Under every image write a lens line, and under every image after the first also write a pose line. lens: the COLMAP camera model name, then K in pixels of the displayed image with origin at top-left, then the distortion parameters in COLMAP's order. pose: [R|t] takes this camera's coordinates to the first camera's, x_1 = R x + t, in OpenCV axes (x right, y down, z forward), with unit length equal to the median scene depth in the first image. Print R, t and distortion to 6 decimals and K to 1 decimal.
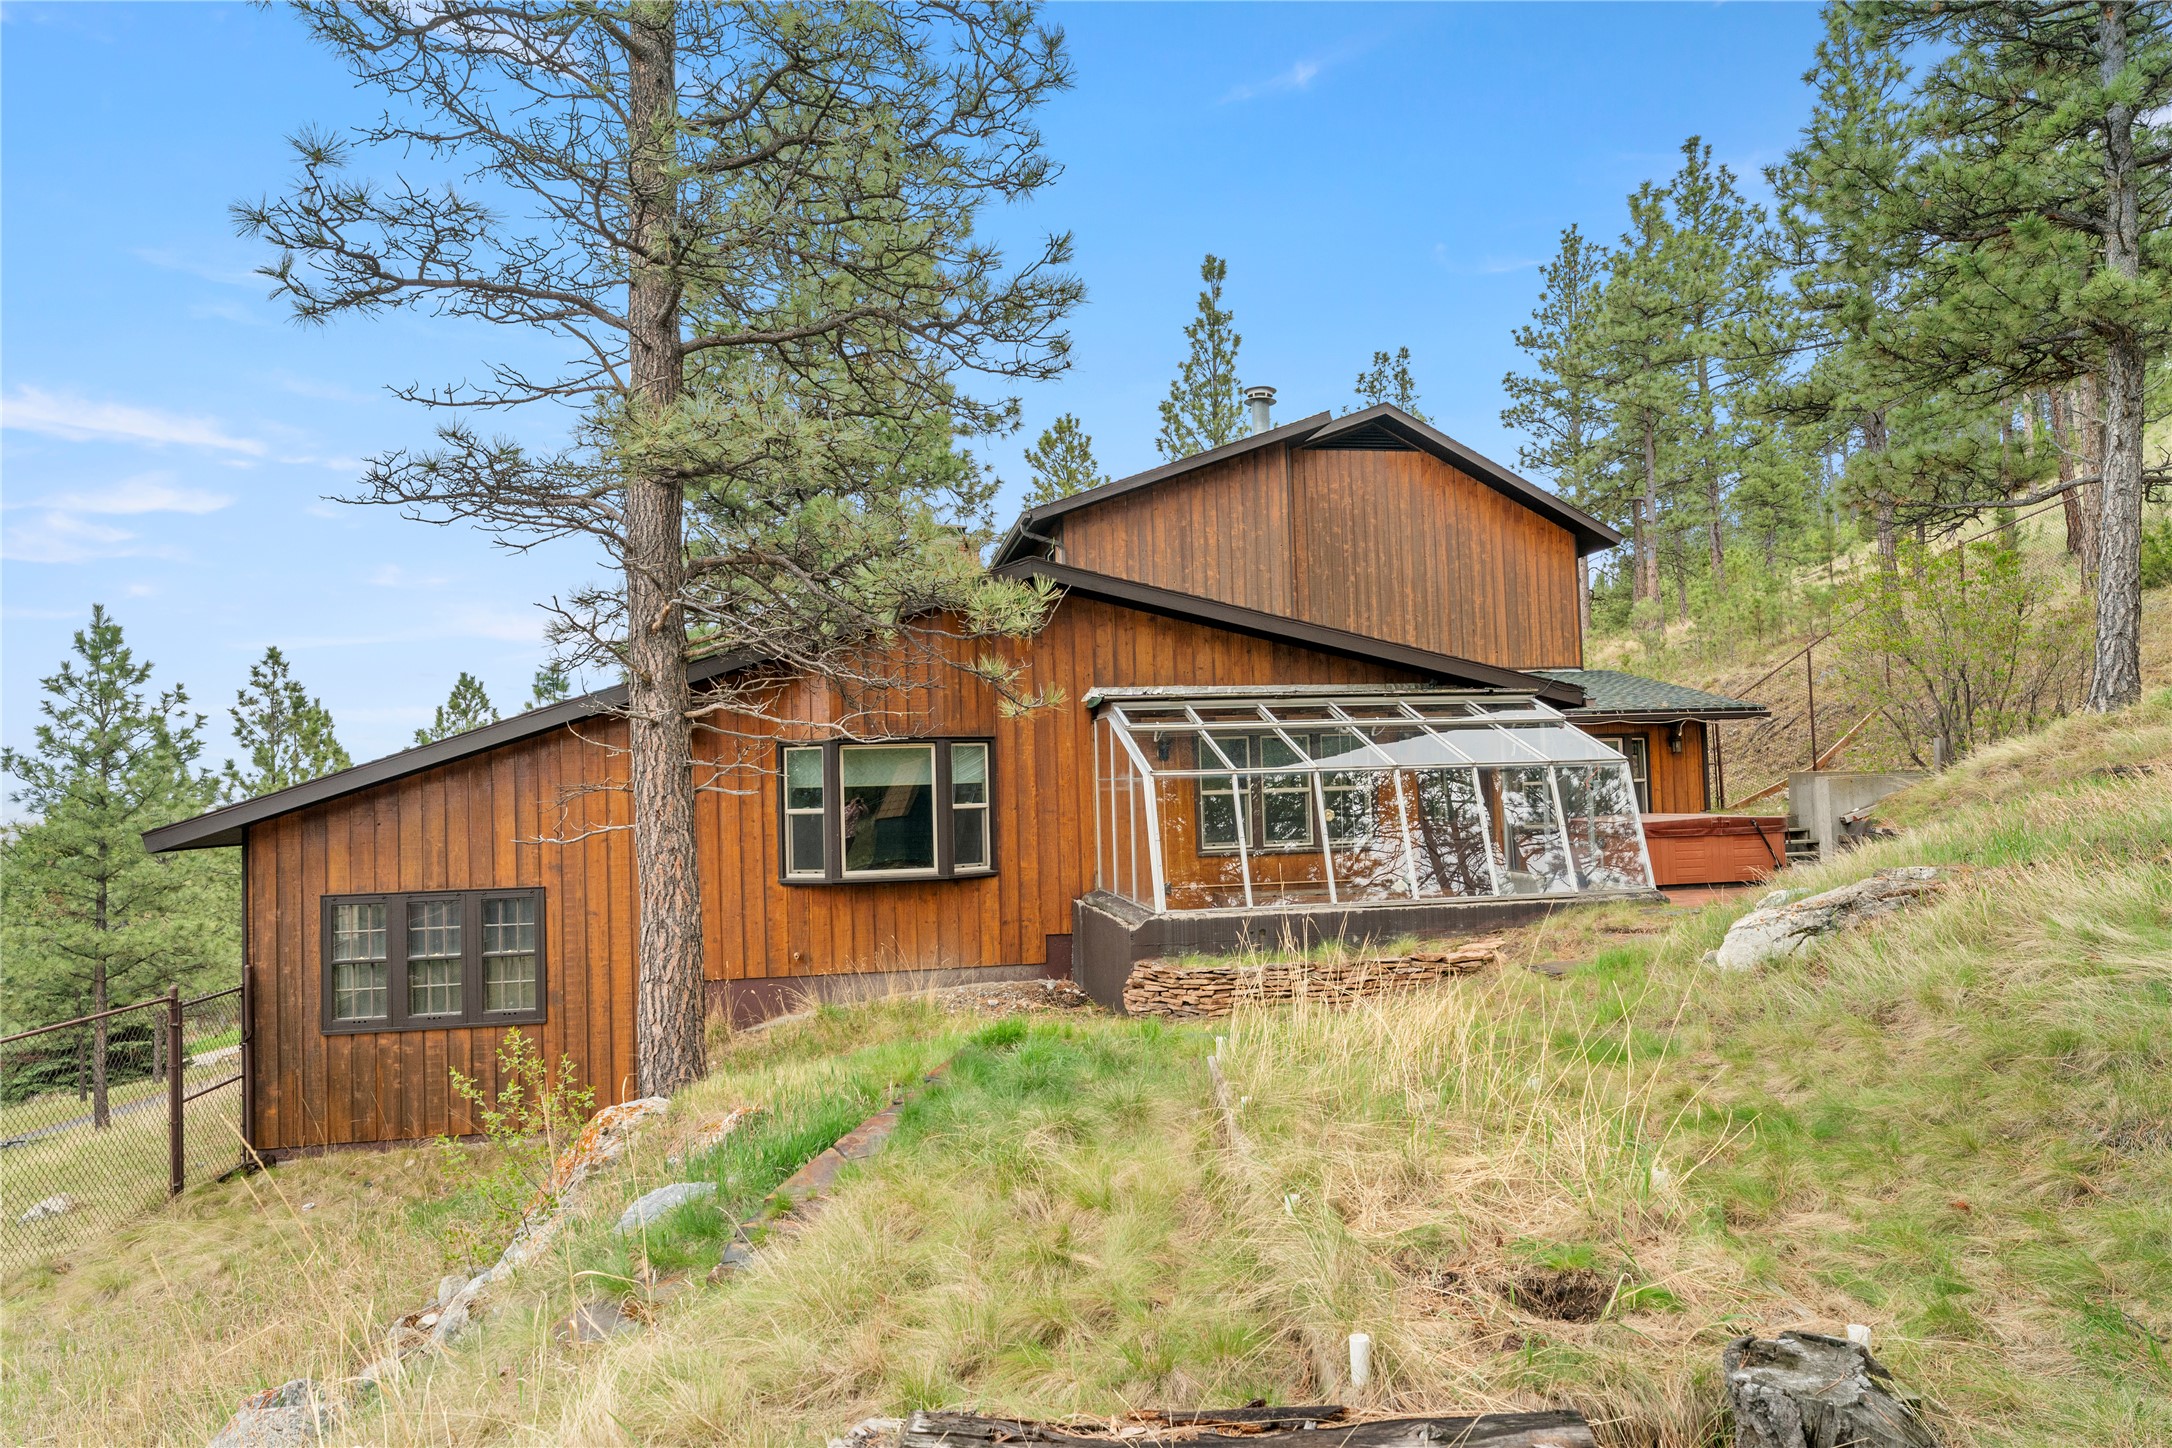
lens RADIAL K [[1275.9, 0, 1086.0], [0, 1275.9, 724.0], [0, 0, 1]] dist [-0.001922, -0.000319]
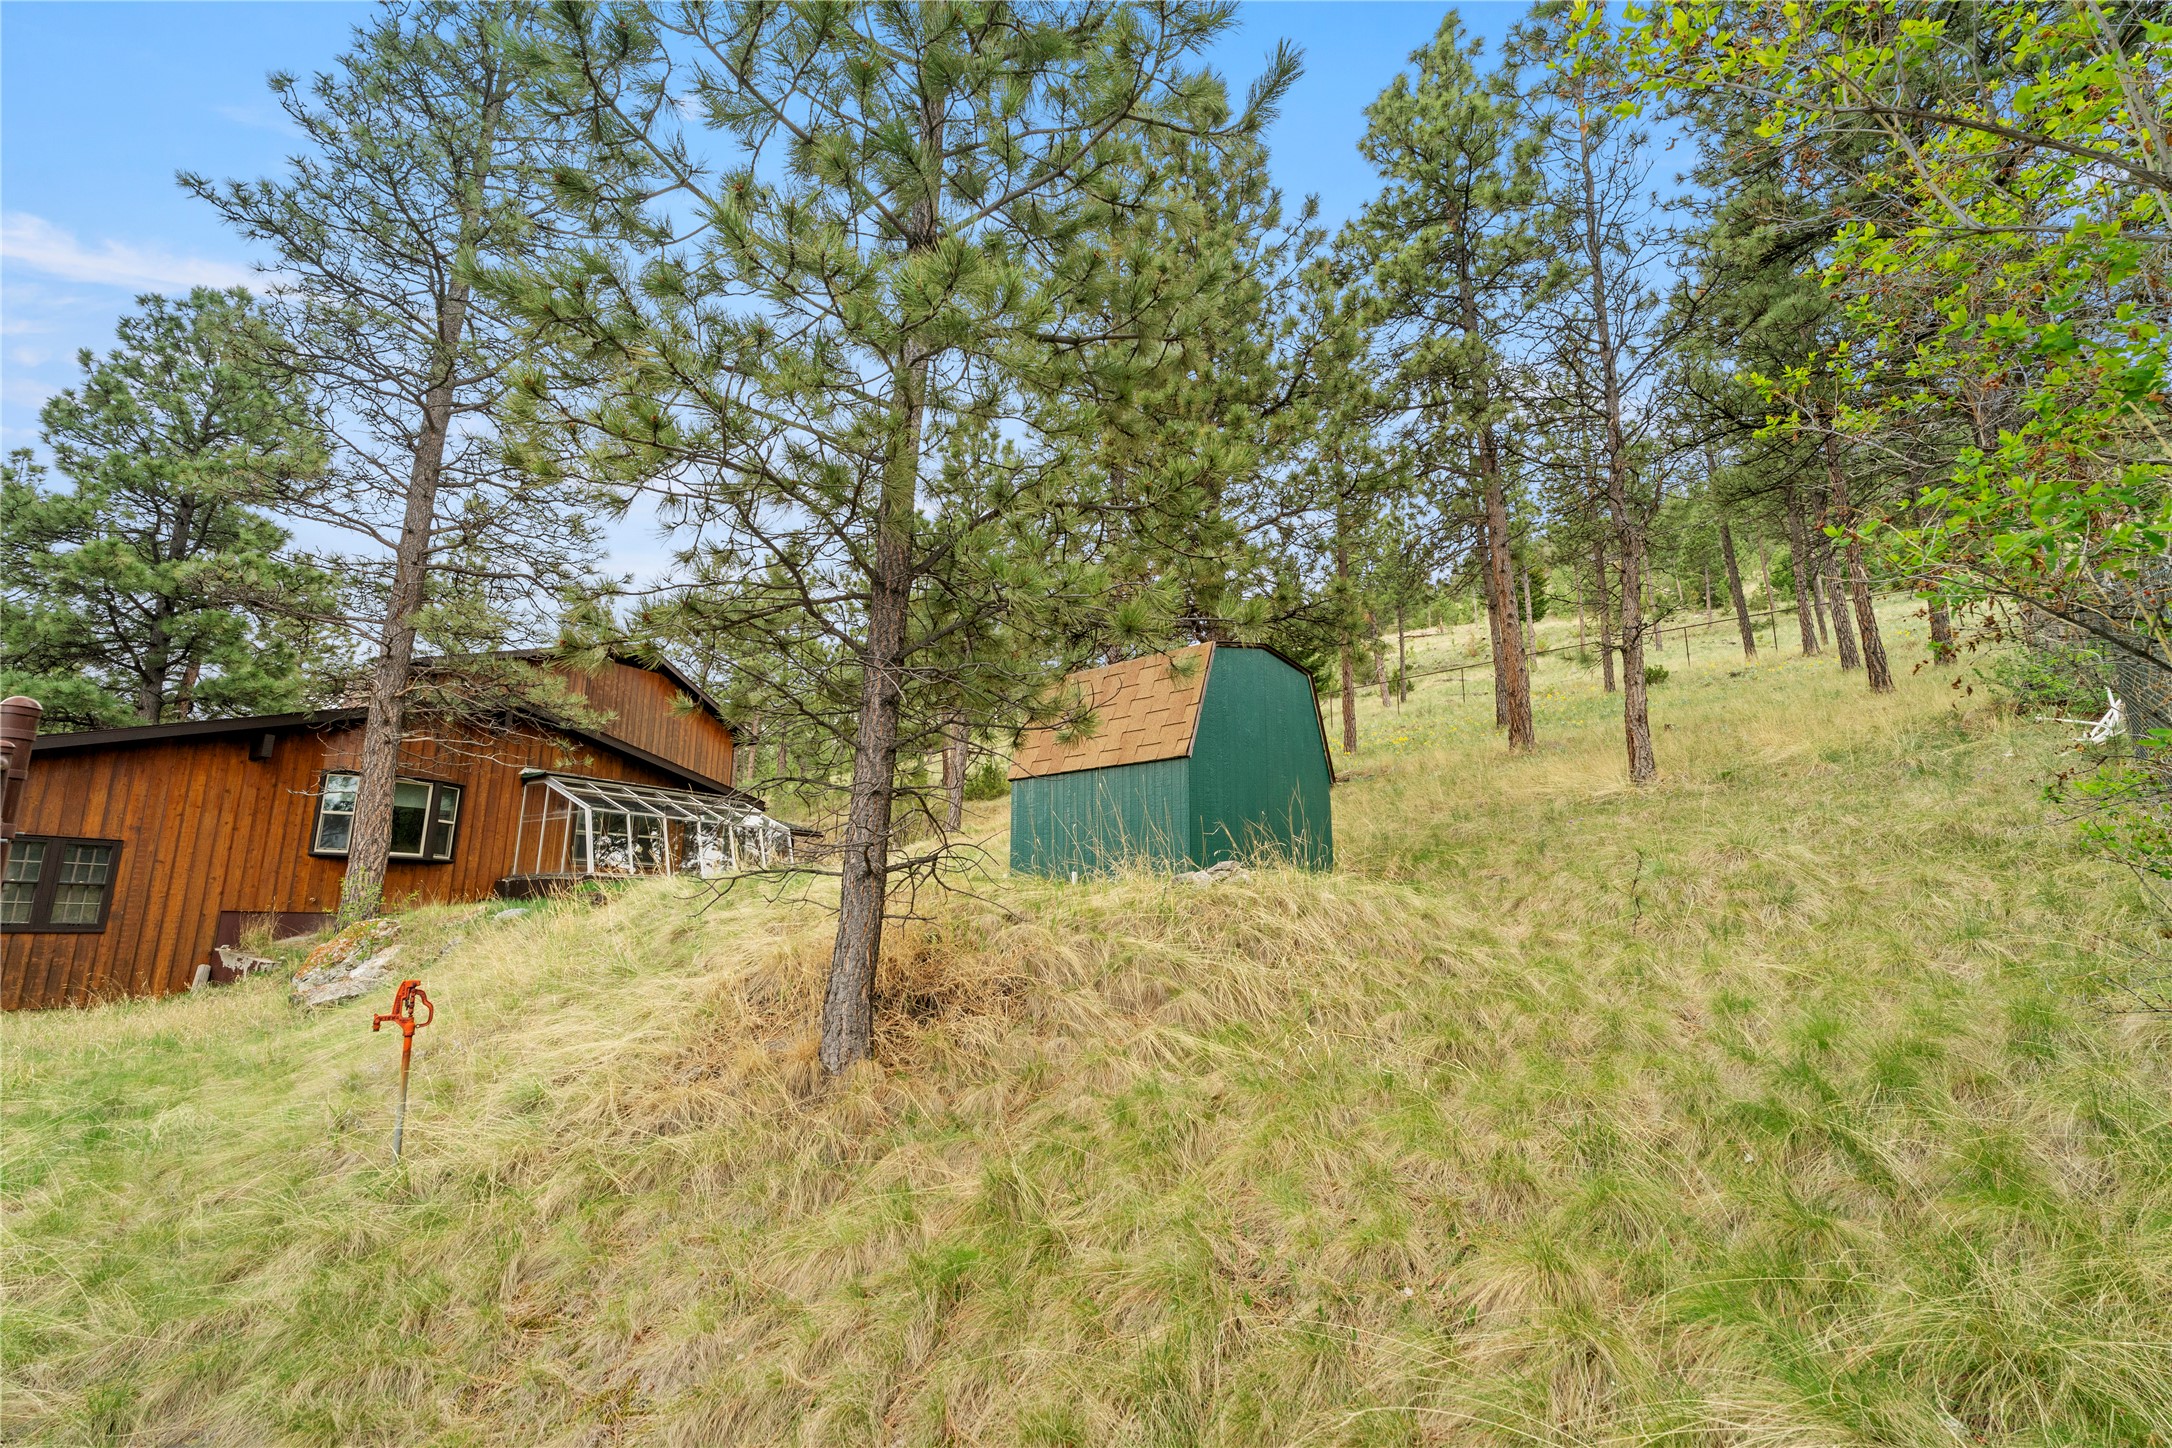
lens RADIAL K [[984.7, 0, 1086.0], [0, 984.7, 724.0], [0, 0, 1]] dist [0.000109, 0.000011]
pose [[0.688046, 0.182323, 0.702390, -0.475825], [-0.061181, 0.979051, -0.194206, 0.145667], [-0.723084, 0.090650, 0.684787, -0.619404]]
